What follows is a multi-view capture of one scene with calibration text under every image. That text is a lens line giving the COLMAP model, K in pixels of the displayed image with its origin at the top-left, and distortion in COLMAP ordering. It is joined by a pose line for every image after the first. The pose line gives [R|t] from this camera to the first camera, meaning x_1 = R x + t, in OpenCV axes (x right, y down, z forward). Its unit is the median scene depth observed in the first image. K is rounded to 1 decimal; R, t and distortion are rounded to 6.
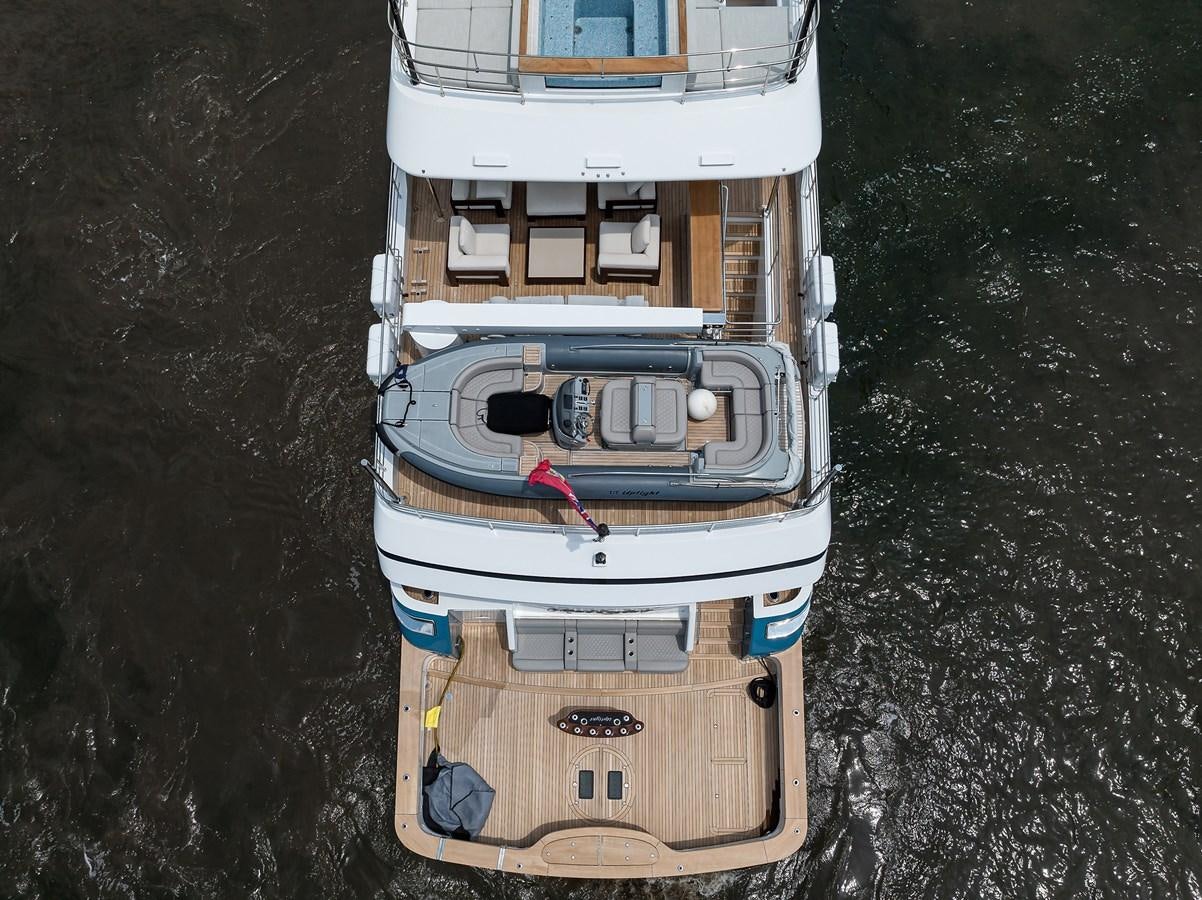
lens RADIAL K [[1023.2, 0, 614.6], [0, 1023.2, 465.1], [0, 0, 1]] dist [-0.012810, -0.003378]
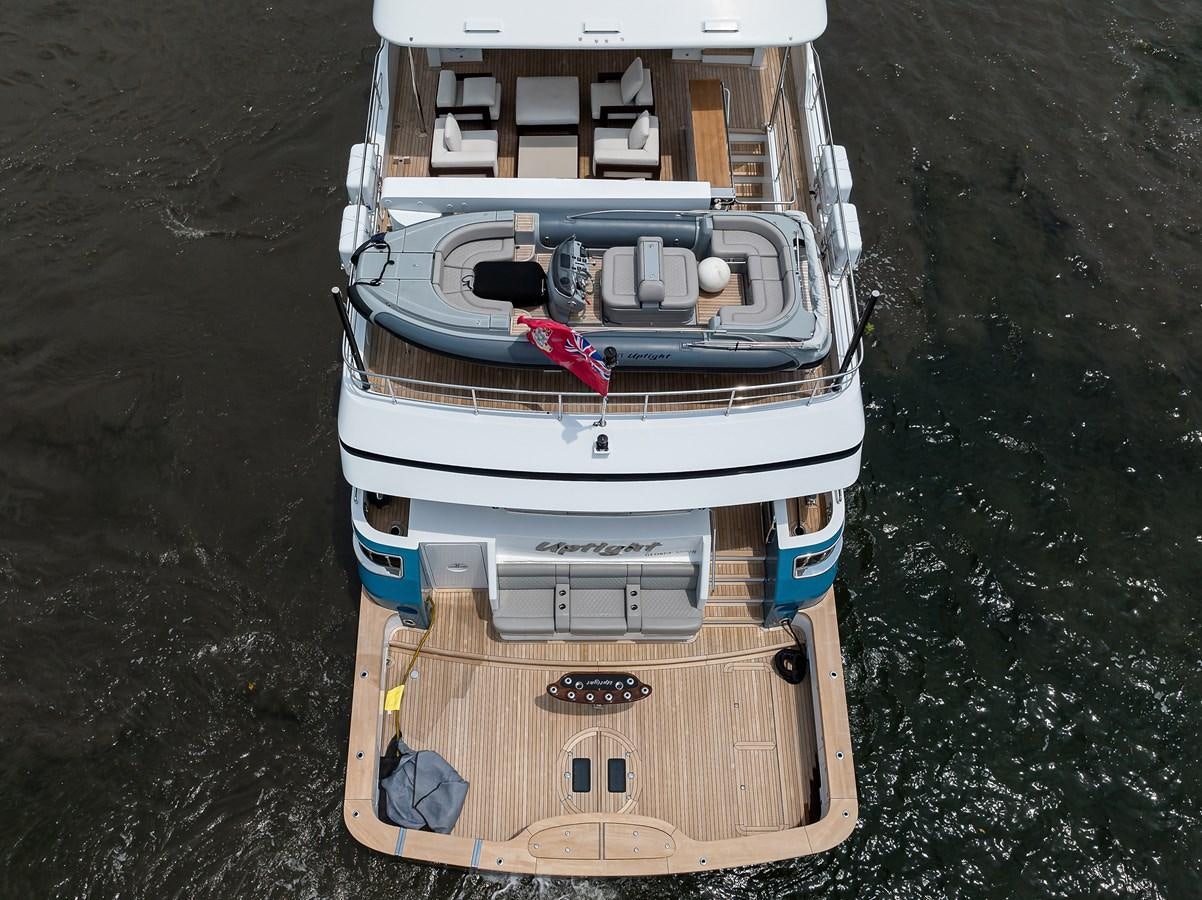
lens RADIAL K [[1095.0, 0, 601.0], [0, 1095.0, 450.0], [0, 0, 1]] dist [-0.013342, -0.004863]
pose [[0.999724, -0.005619, 0.022811, -0.032771], [0.011092, 0.968824, -0.247500, 0.296838], [-0.020709, 0.247685, 0.968619, 0.100663]]
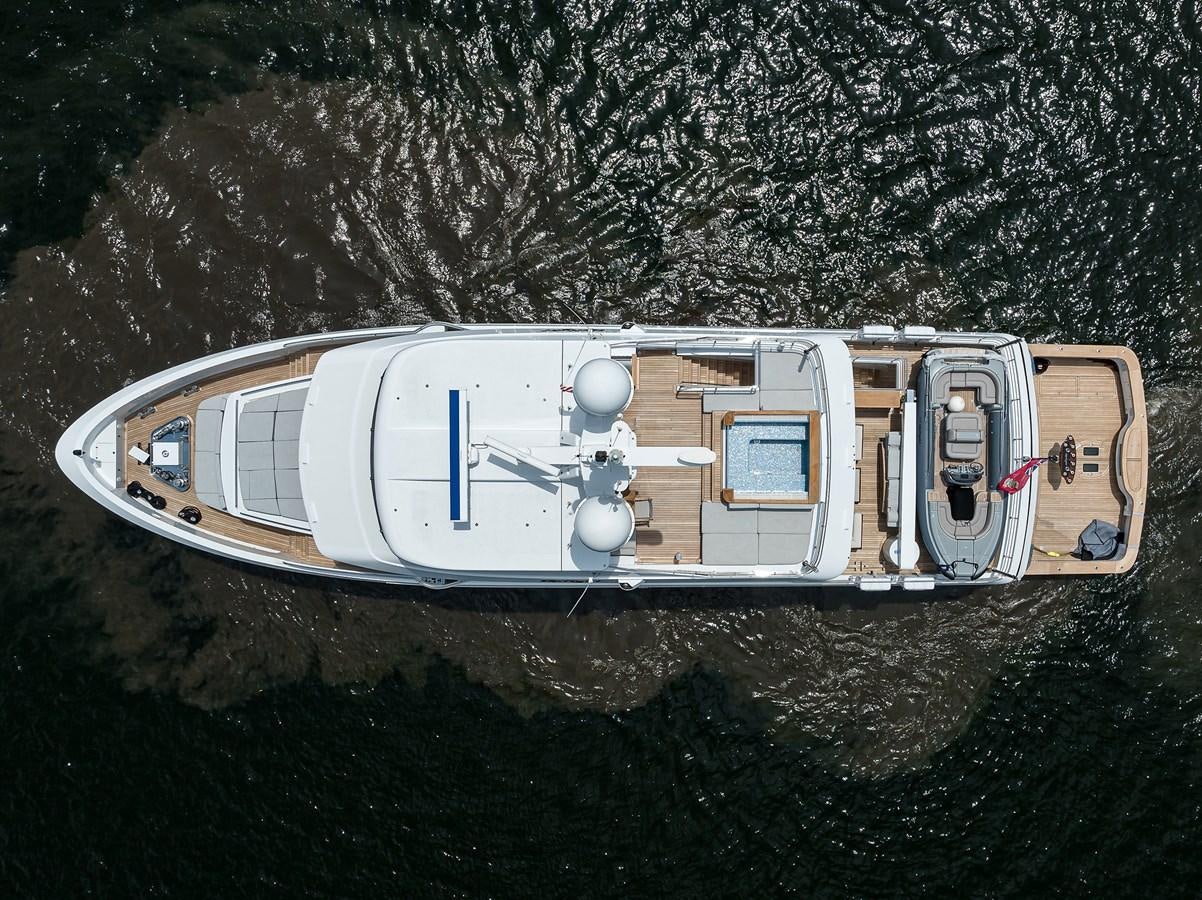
lens RADIAL K [[1249.5, 0, 543.1], [0, 1249.5, 452.1], [0, 0, 1]] dist [-0.052718, -0.001503]
pose [[0.001082, -0.999999, 0.001258, -0.004434], [0.967135, 0.001366, 0.254260, -1.219560], [-0.254261, 0.000941, 0.967135, -0.876721]]
